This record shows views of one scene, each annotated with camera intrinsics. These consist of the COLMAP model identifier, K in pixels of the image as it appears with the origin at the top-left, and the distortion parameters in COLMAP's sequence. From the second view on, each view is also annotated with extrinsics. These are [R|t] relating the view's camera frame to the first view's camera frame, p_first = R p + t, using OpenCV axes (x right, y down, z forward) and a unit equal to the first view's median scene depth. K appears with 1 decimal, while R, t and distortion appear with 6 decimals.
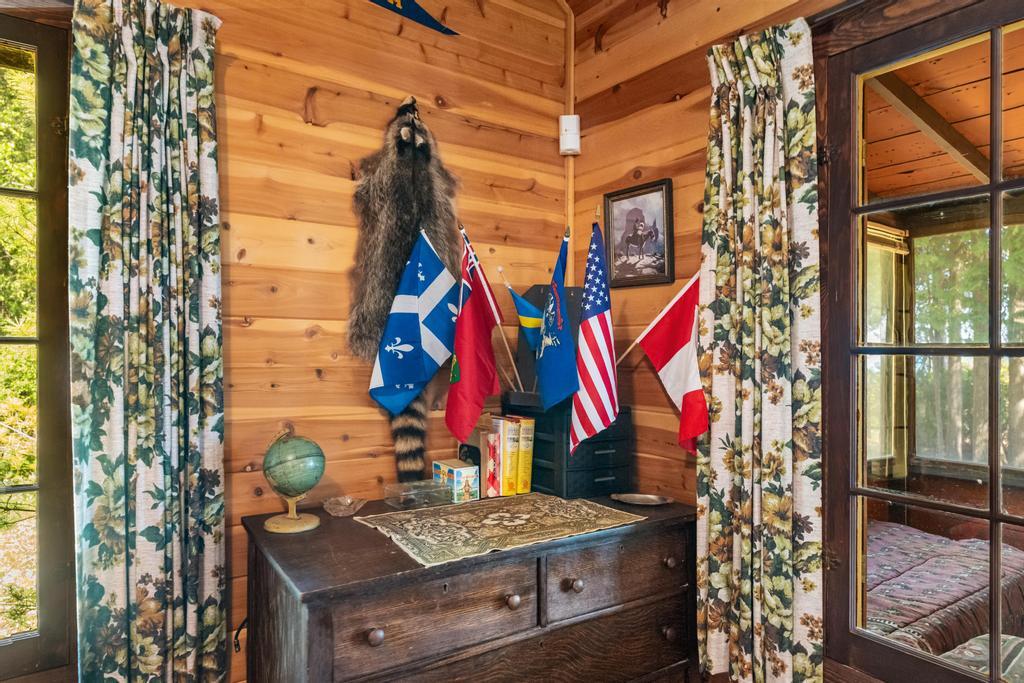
lens RADIAL K [[650.3, 0, 523.7], [0, 650.3, 353.2], [0, 0, 1]] dist [-0.001780, 0.000246]
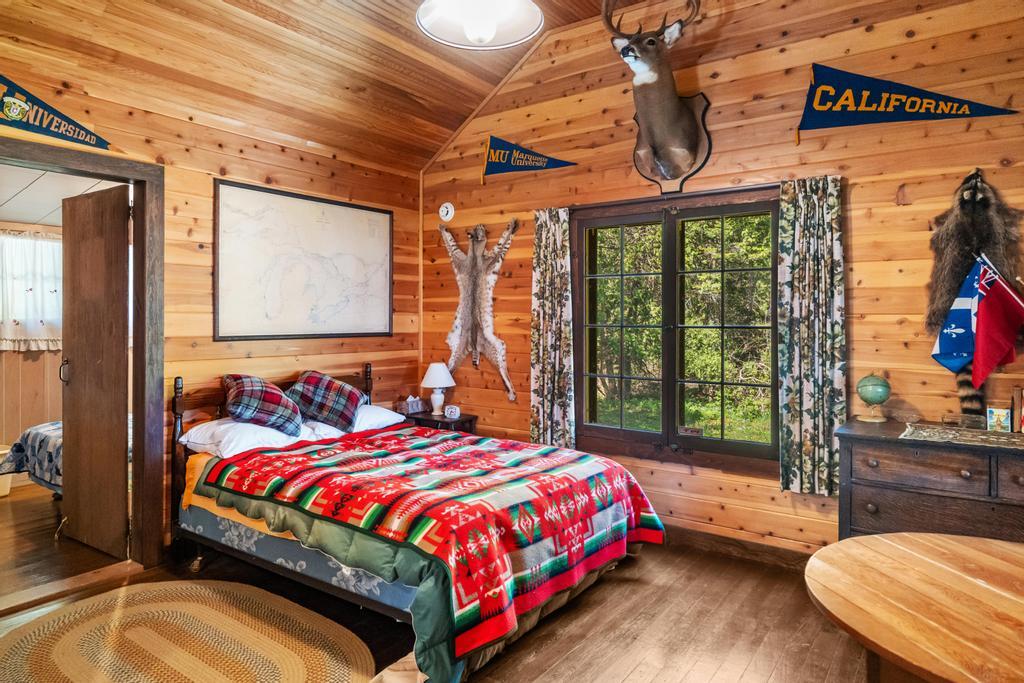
lens RADIAL K [[626.3, 0, 510.6], [0, 626.3, 316.8], [0, 0, 1]] dist [-0.007031, 0.002903]
pose [[0.328415, -0.017677, -0.944368, 1.114501], [-0.006793, 0.999755, -0.021076, -0.002602], [0.944509, 0.013337, 0.328215, -0.686309]]
